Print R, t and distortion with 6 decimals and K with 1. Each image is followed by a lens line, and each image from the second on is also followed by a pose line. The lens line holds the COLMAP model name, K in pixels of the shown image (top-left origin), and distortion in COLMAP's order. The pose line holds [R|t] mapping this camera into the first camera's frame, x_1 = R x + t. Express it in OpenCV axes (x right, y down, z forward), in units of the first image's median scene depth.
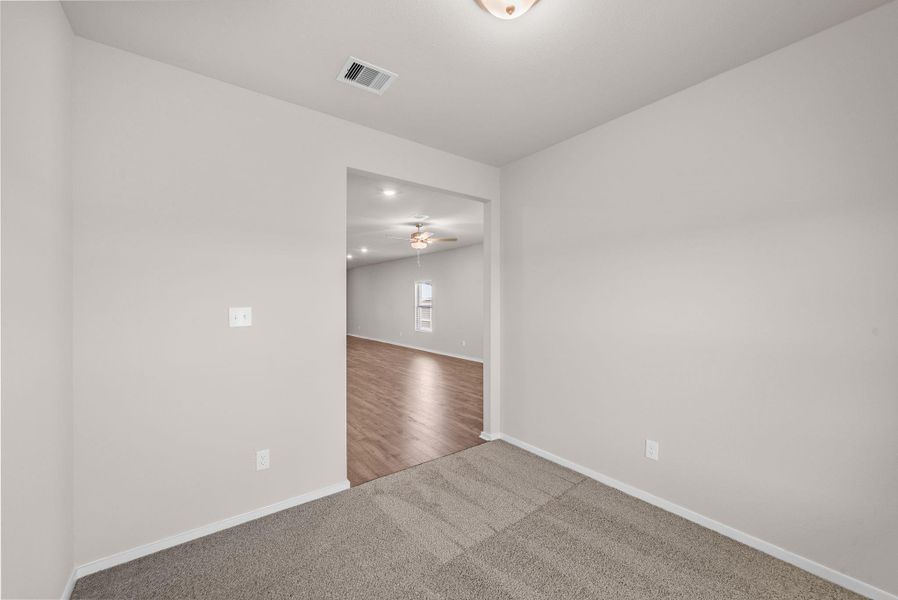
lens RADIAL K [[356.7, 0, 449.0], [0, 356.7, 300.0], [0, 0, 1]] dist [-0.001168, -0.000170]
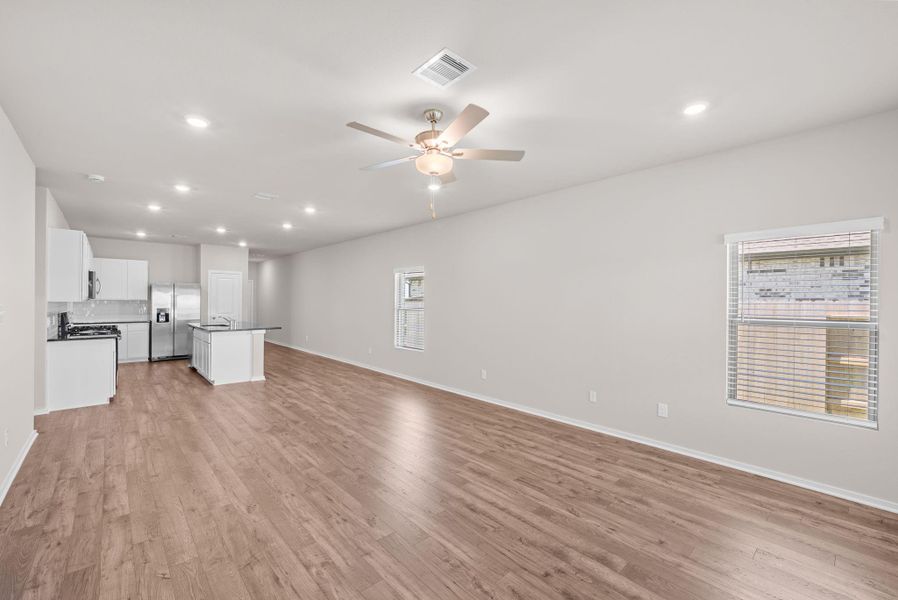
lens RADIAL K [[375.2, 0, 438.9], [0, 375.2, 301.8], [0, 0, 1]] dist [-0.001742, -0.000077]
pose [[0.997555, 0.012812, 0.068708, -0.073612], [-0.013035, 0.999911, 0.002787, 0.003022], [-0.068666, -0.003676, 0.997633, 0.397153]]
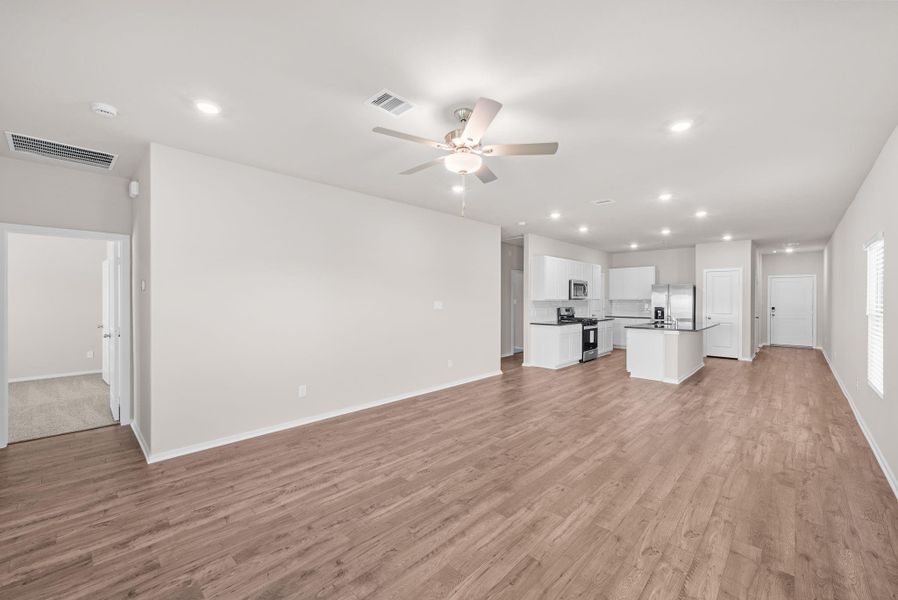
lens RADIAL K [[356.7, 0, 449.0], [0, 356.7, 300.0], [0, 0, 1]] dist [-0.001168, -0.000170]
pose [[0.161232, 0.011618, -0.986848, 0.222472], [-0.002765, 0.999932, 0.011320, 0.001322], [0.986913, 0.000904, 0.161253, 0.637651]]
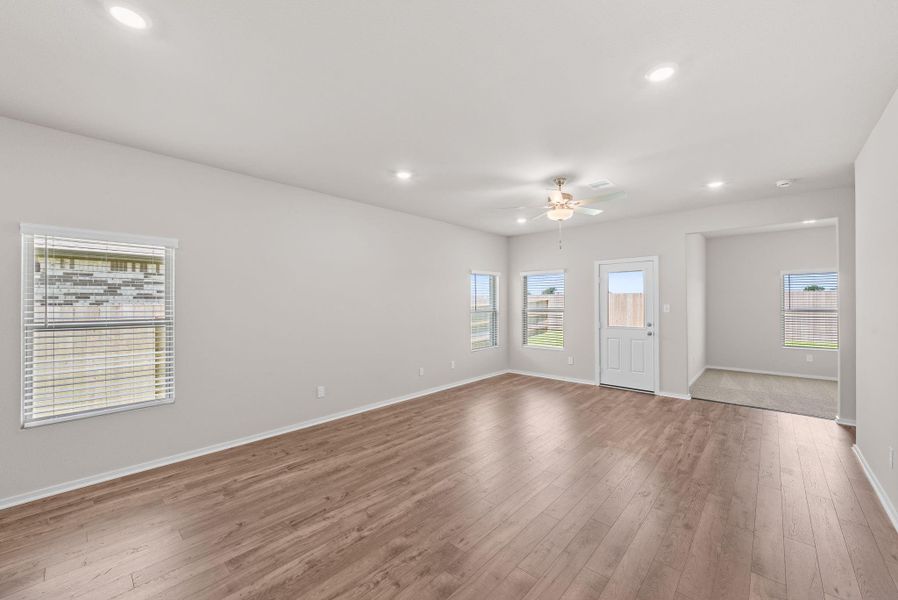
lens RADIAL K [[356.7, 0, 449.0], [0, 356.7, 300.0], [0, 0, 1]] dist [-0.001168, -0.000170]
pose [[-0.186166, 0.018145, 0.982351, -0.459800], [0.005221, 0.999834, -0.017478, 0.006640], [-0.982504, 0.001875, -0.186230, 0.908570]]
